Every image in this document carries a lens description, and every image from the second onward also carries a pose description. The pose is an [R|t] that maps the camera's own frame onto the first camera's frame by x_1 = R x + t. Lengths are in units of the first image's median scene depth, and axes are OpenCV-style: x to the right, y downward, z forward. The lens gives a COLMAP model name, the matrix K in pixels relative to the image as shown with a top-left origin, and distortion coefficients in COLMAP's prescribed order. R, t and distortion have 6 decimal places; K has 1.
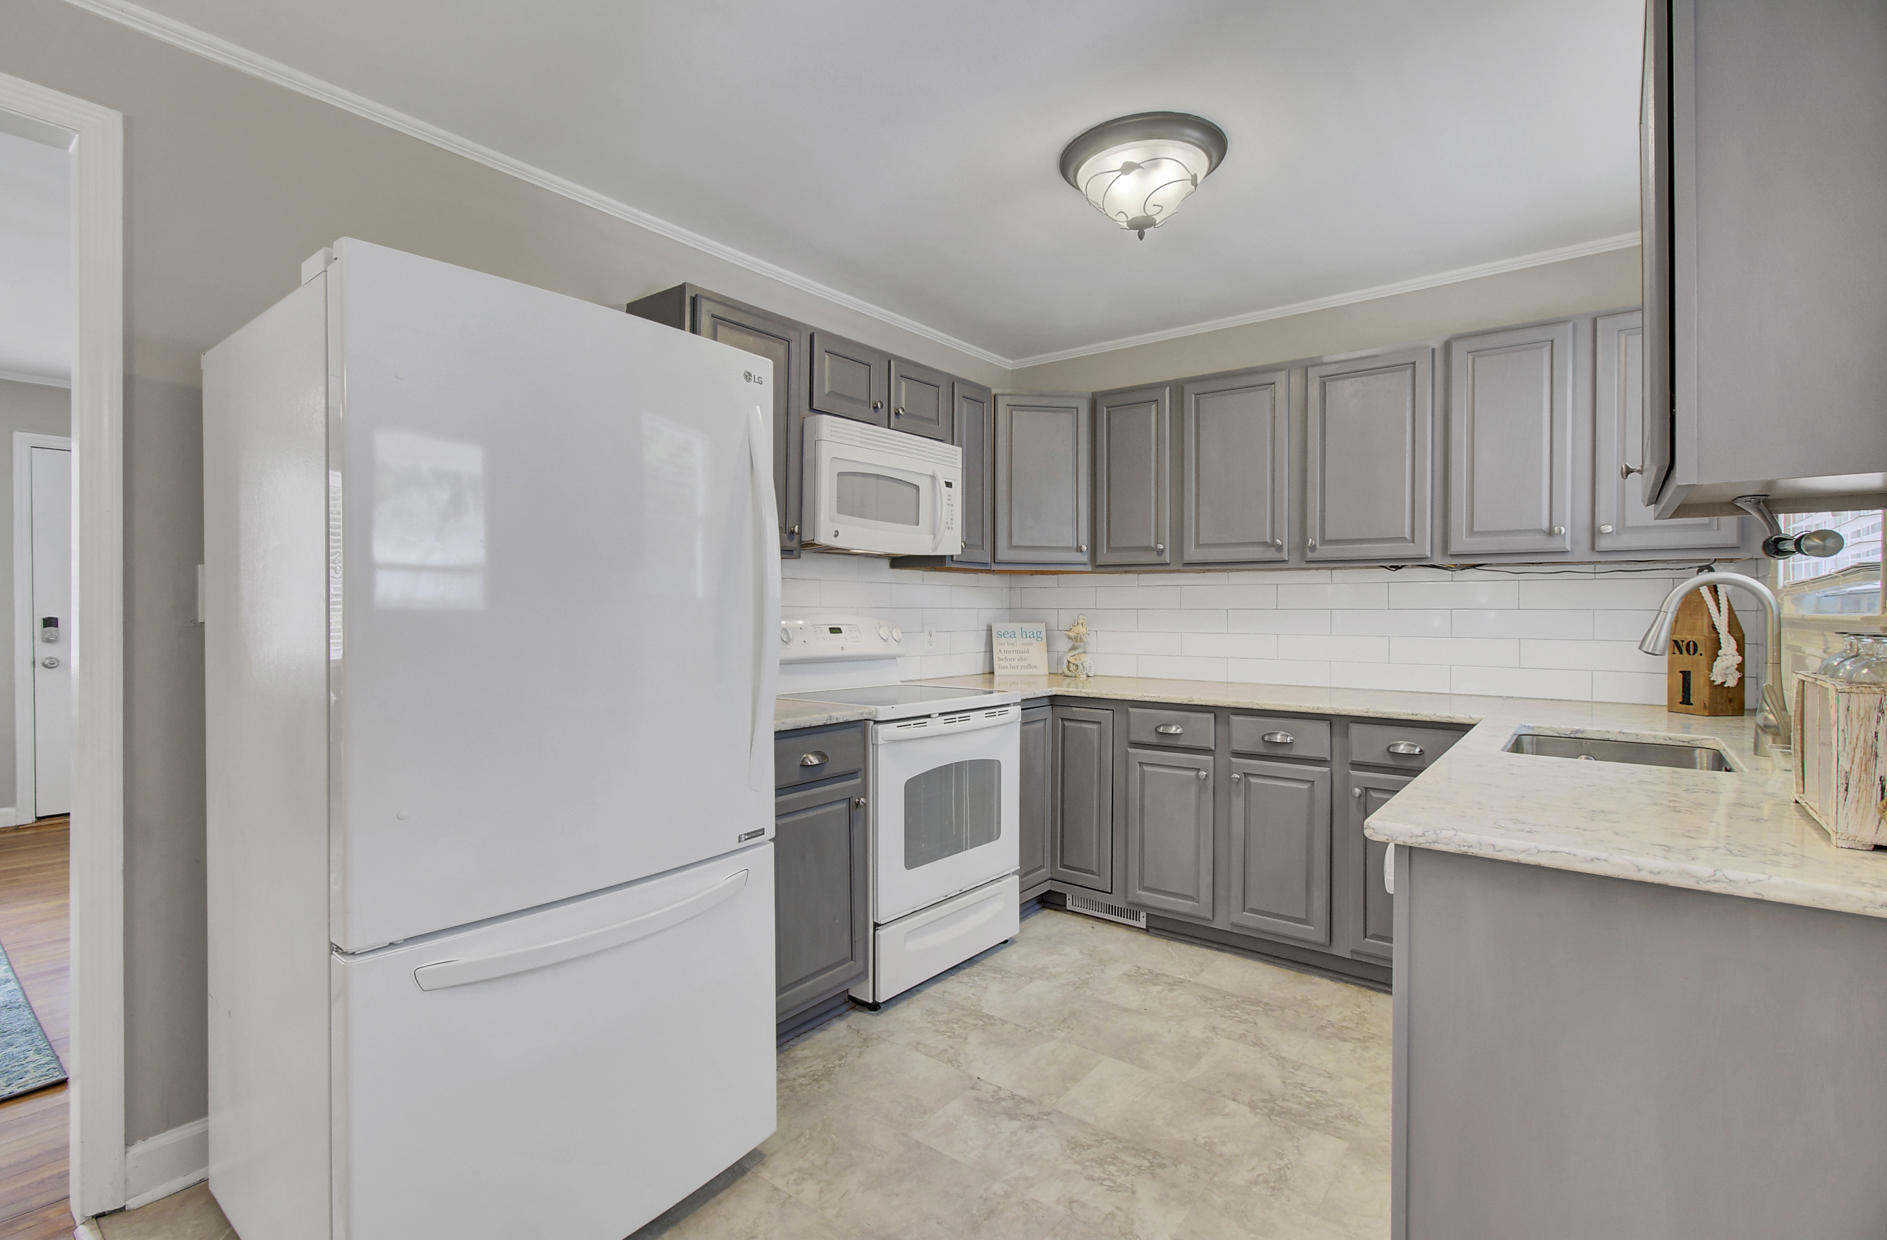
lens RADIAL K [[882.4, 0, 938.7], [0, 882.4, 607.2], [0, 0, 1]] dist [-0.018014, 0.000214]
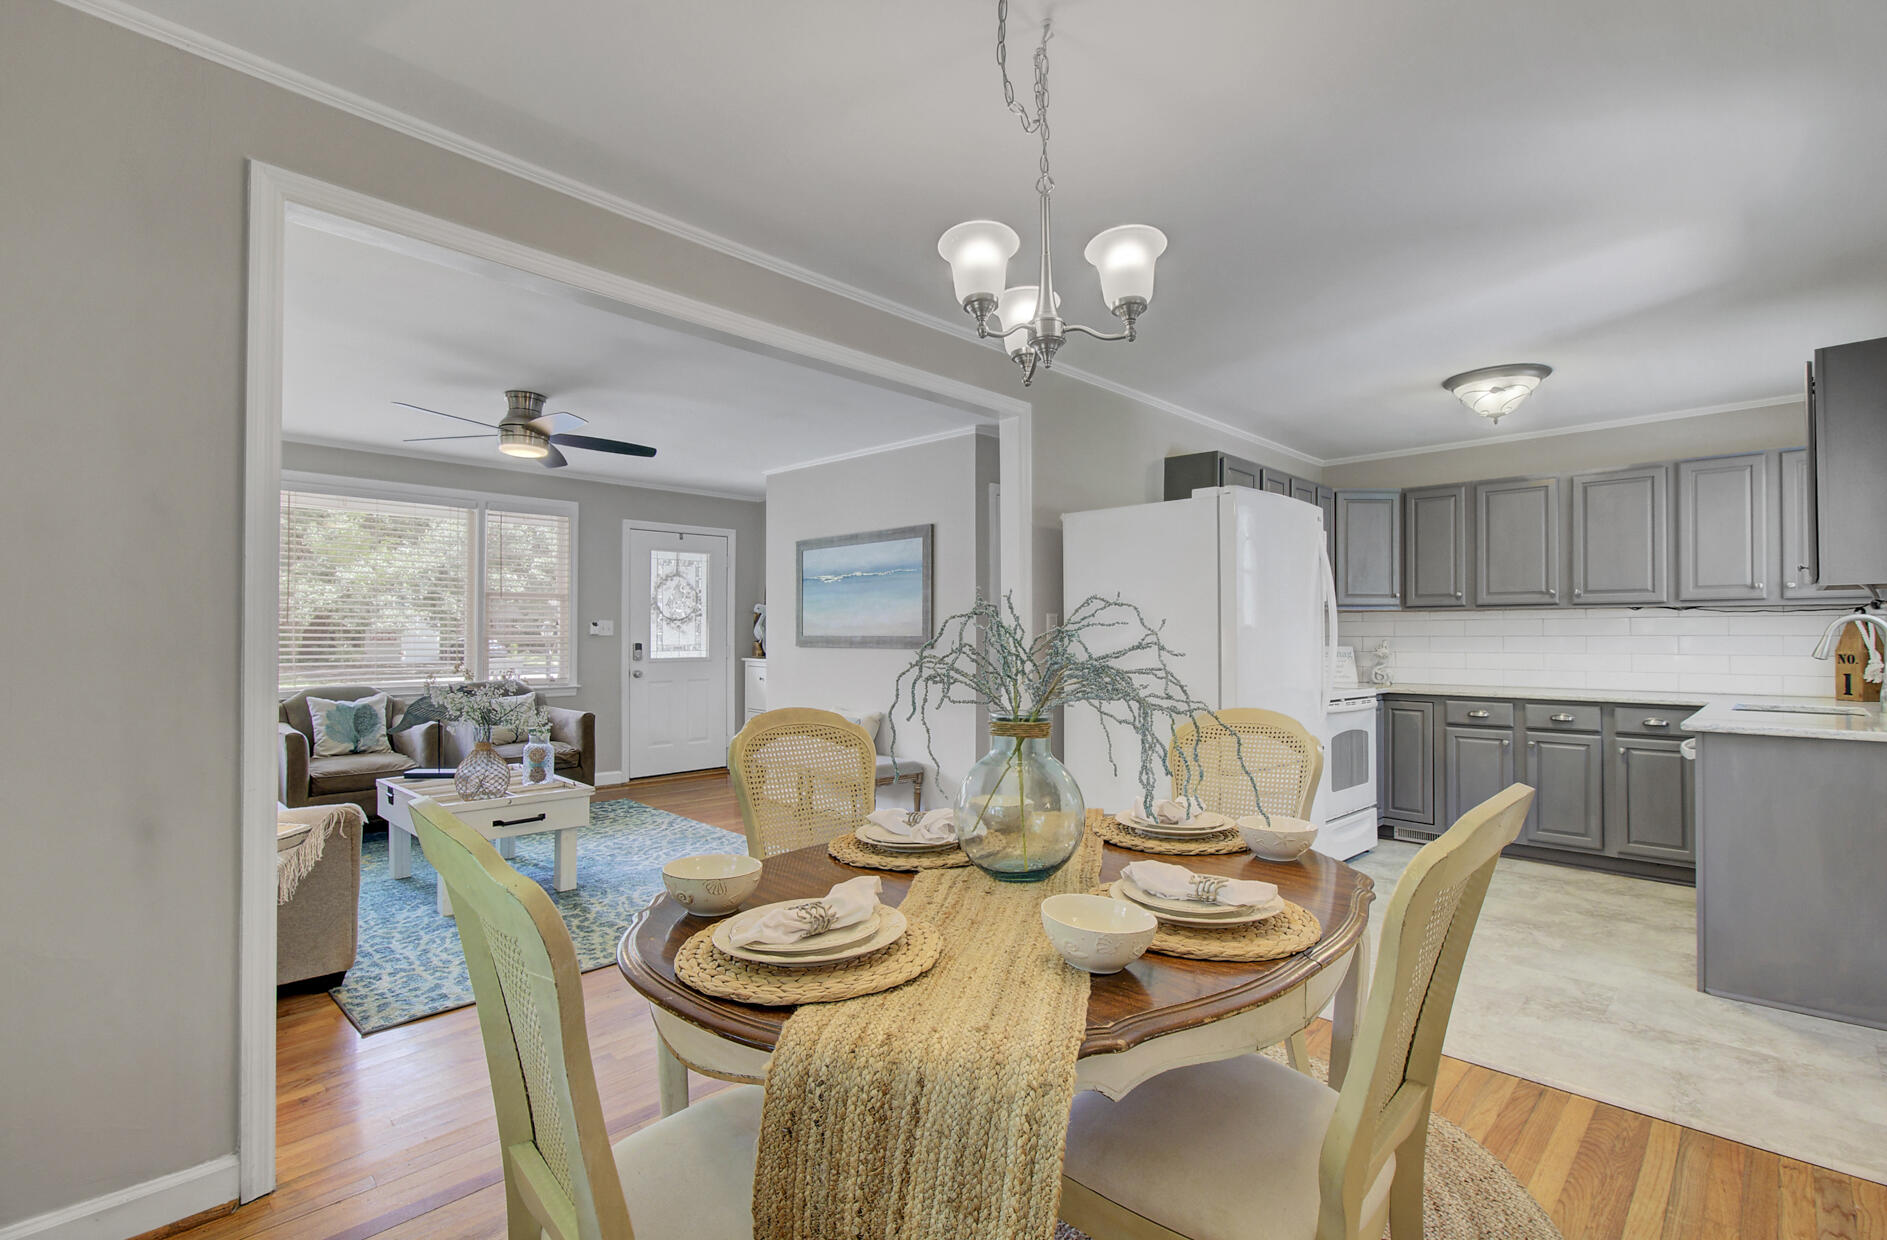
lens RADIAL K [[890.4, 0, 943.5], [0, 890.4, 620.0], [0, 0, 1]] dist [0.019091, -0.017120]
pose [[0.994154, -0.003060, -0.107933, -0.537439], [0.000917, 0.999802, -0.019900, 0.005264], [0.107972, 0.019685, 0.993959, -0.707257]]
